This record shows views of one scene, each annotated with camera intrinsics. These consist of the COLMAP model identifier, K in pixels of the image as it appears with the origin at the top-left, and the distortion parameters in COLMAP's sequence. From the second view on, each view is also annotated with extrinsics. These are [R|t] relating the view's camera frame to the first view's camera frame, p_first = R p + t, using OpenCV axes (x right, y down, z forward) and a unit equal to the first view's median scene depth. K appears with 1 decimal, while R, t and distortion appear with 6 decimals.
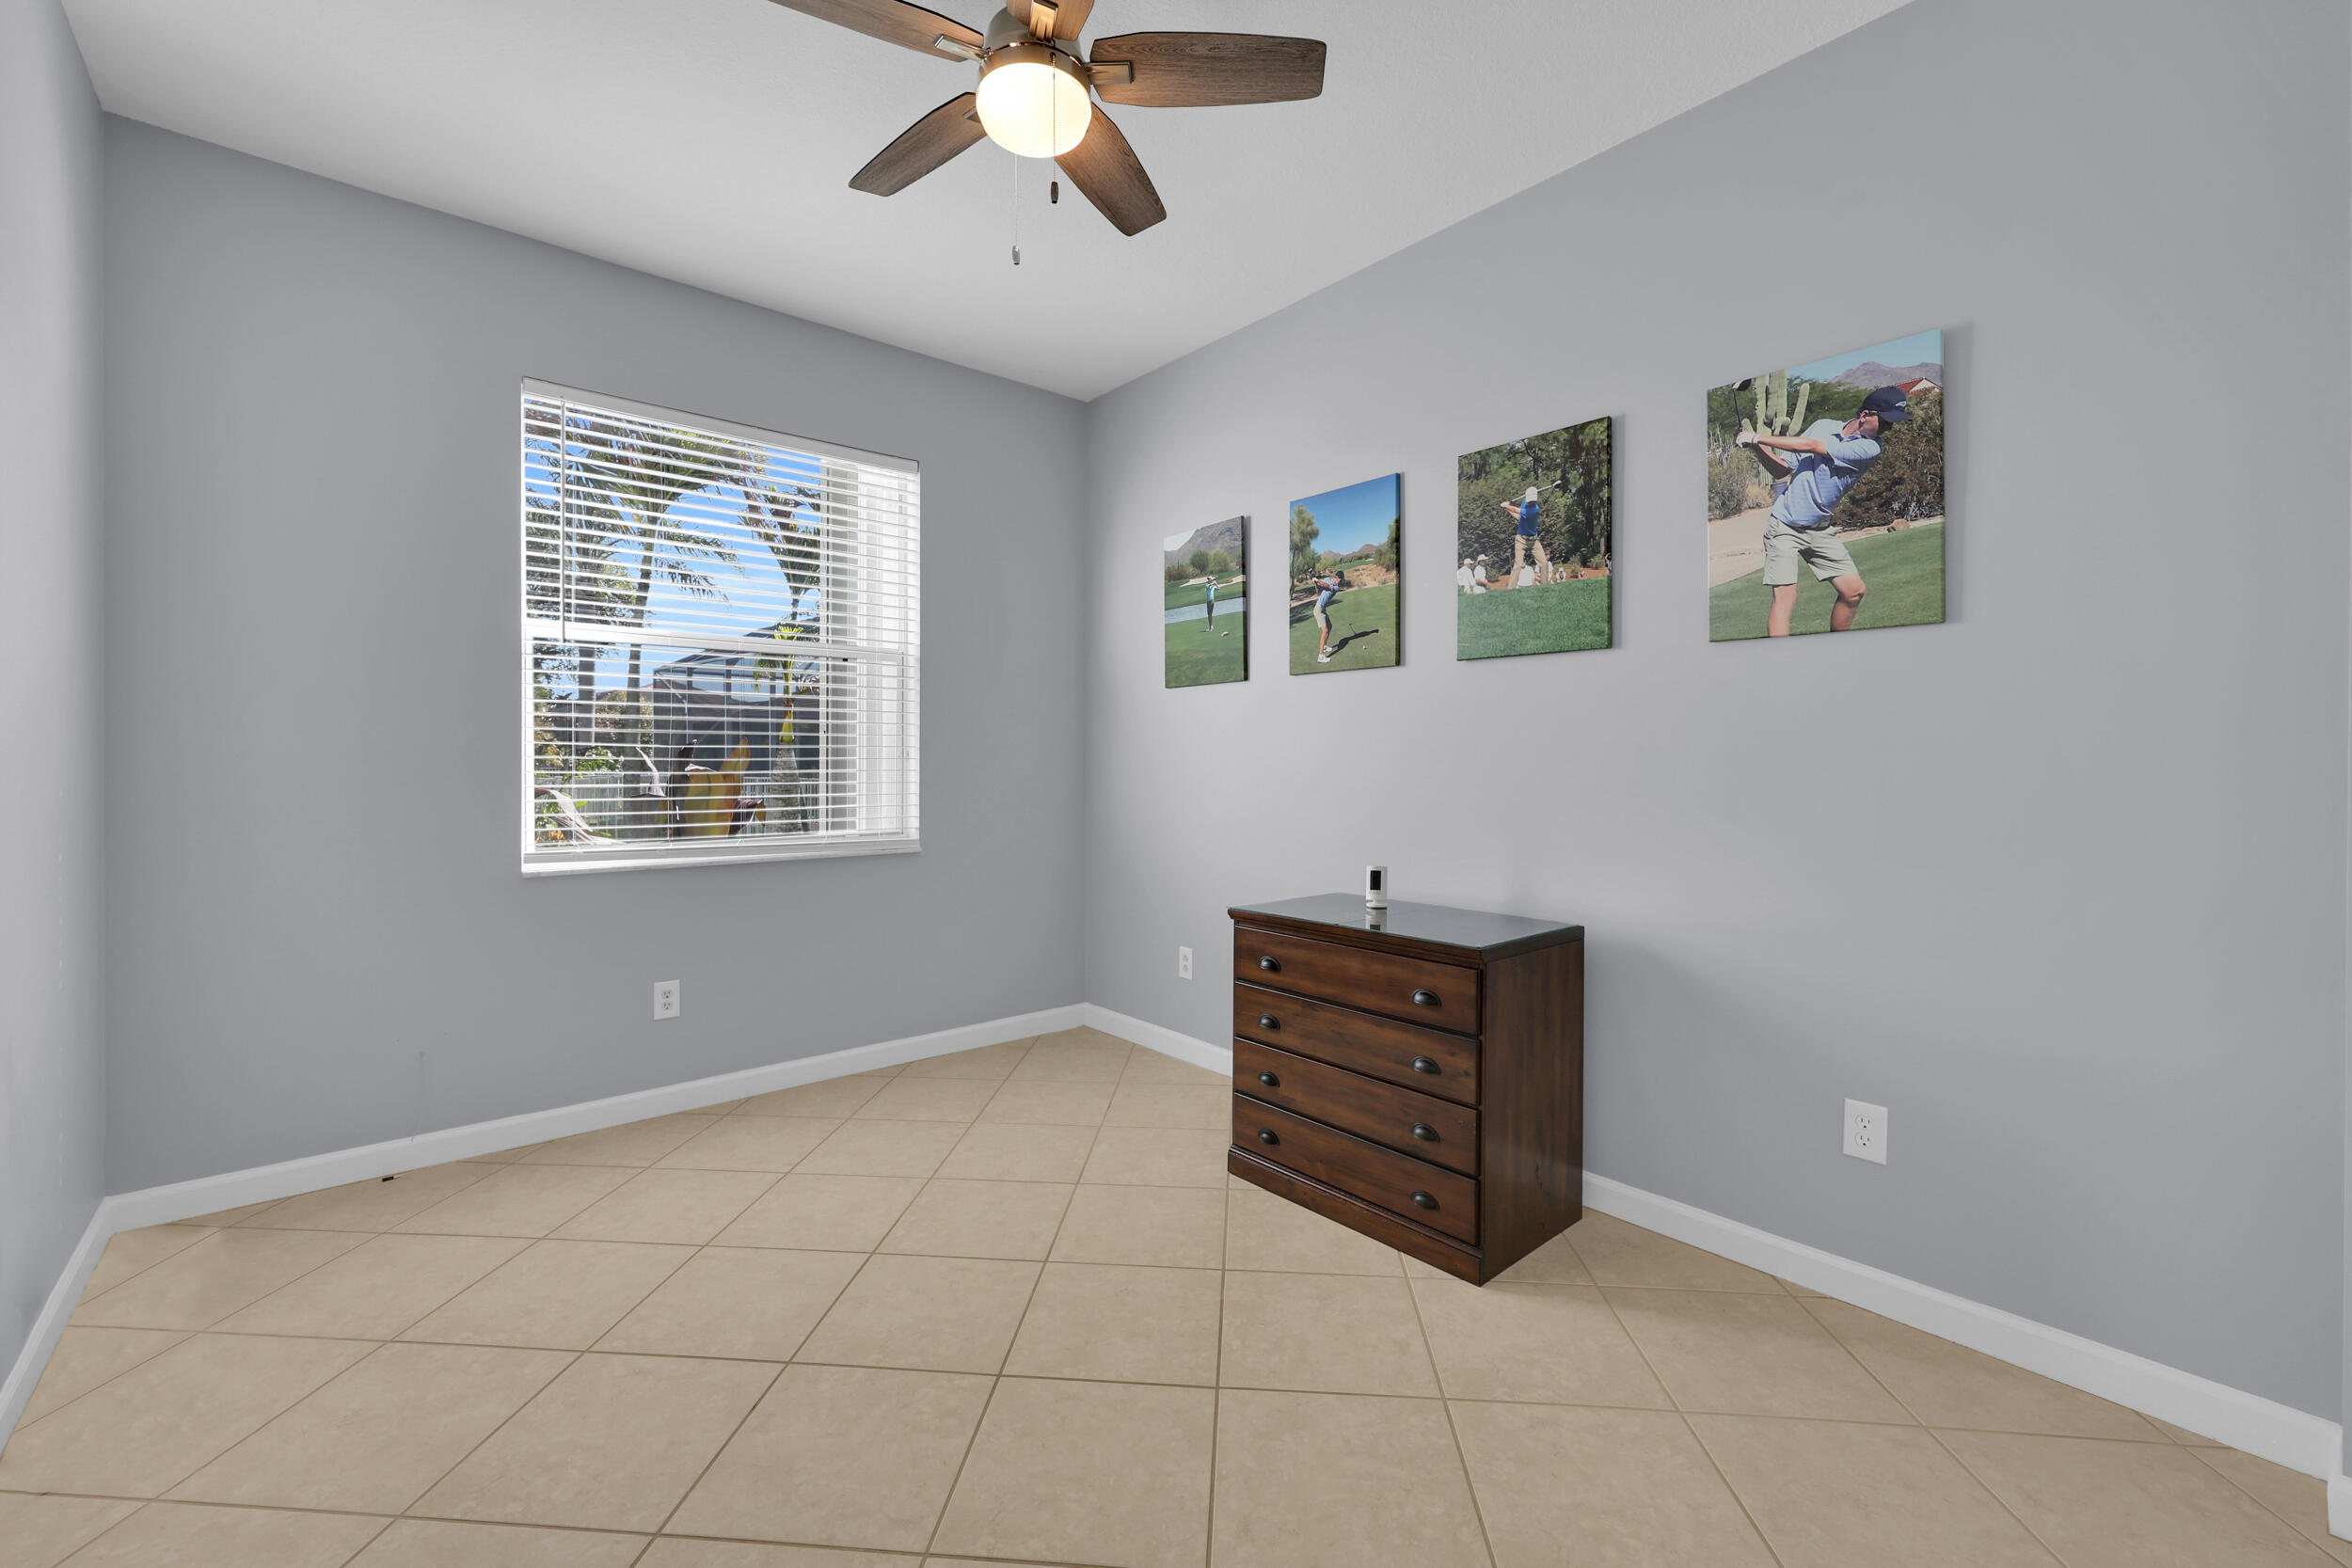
lens RADIAL K [[959.2, 0, 1175.8], [0, 959.2, 777.0], [0, 0, 1]] dist [0.001467, -0.000144]
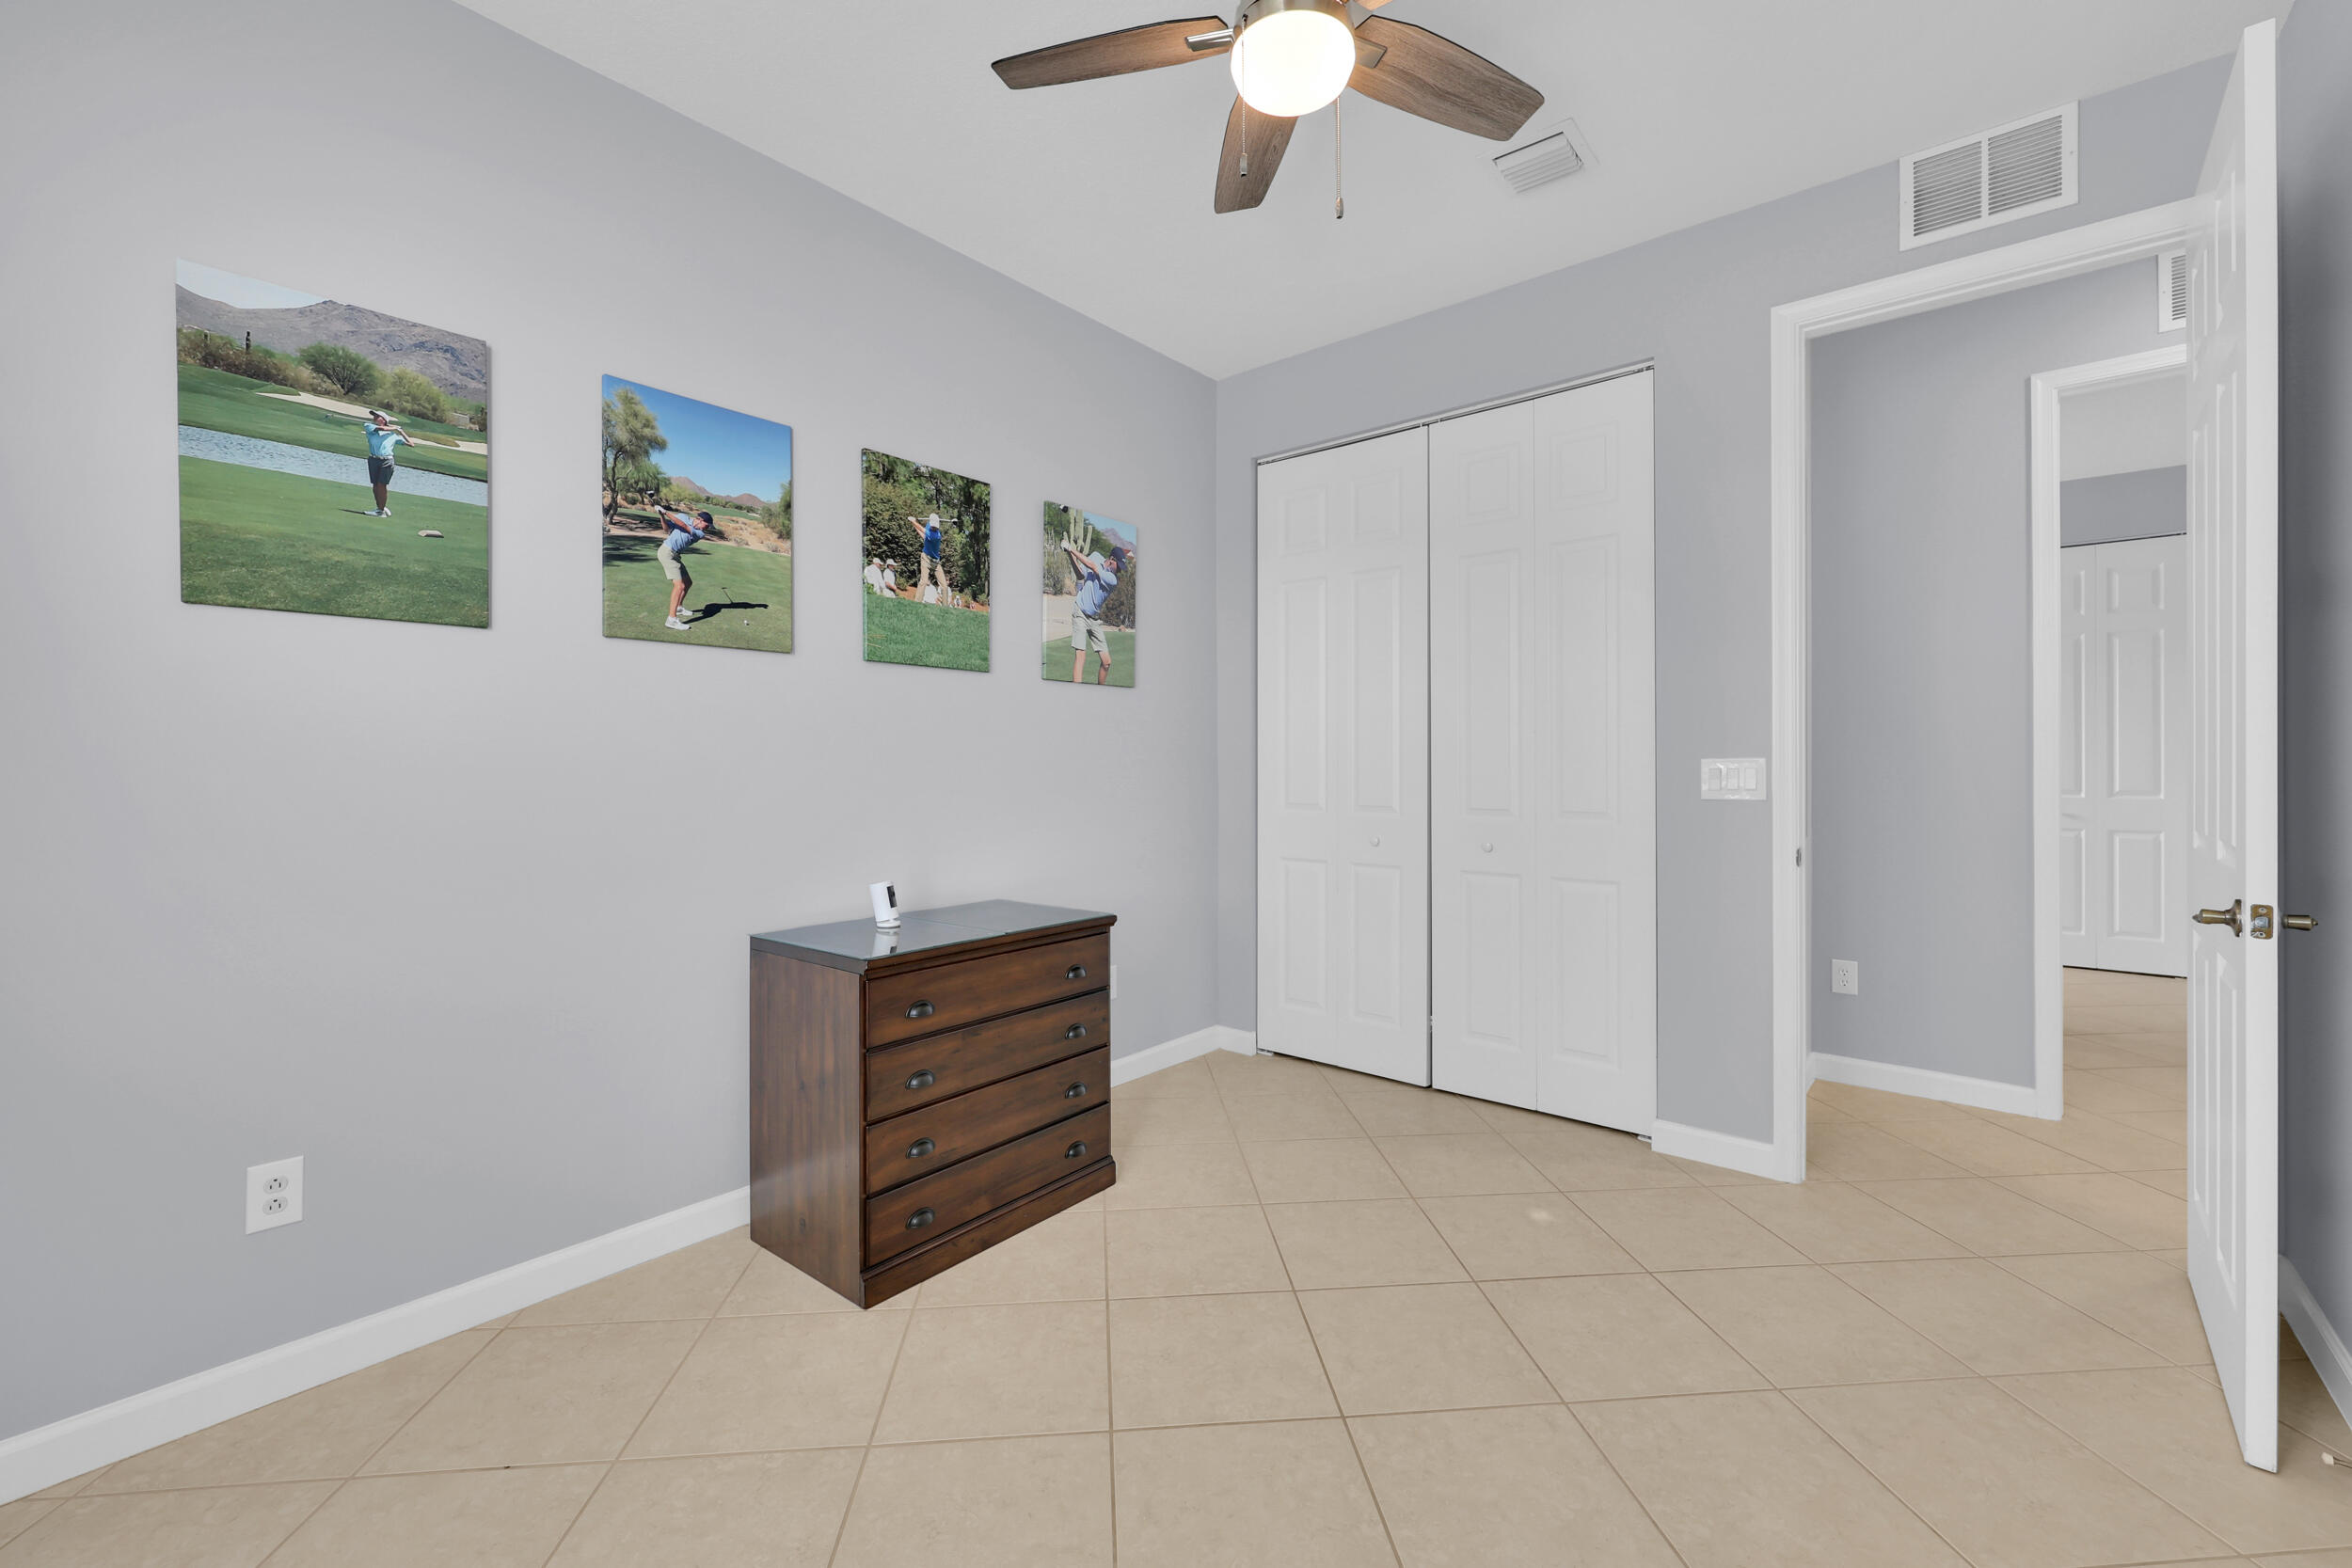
lens RADIAL K [[959.2, 0, 1175.8], [0, 959.2, 777.0], [0, 0, 1]] dist [0.001467, -0.000144]
pose [[-0.163583, -0.012399, 0.986452, -0.739578], [0.022345, 0.999618, 0.016270, -0.013780], [-0.986276, 0.024703, -0.163244, 0.894070]]
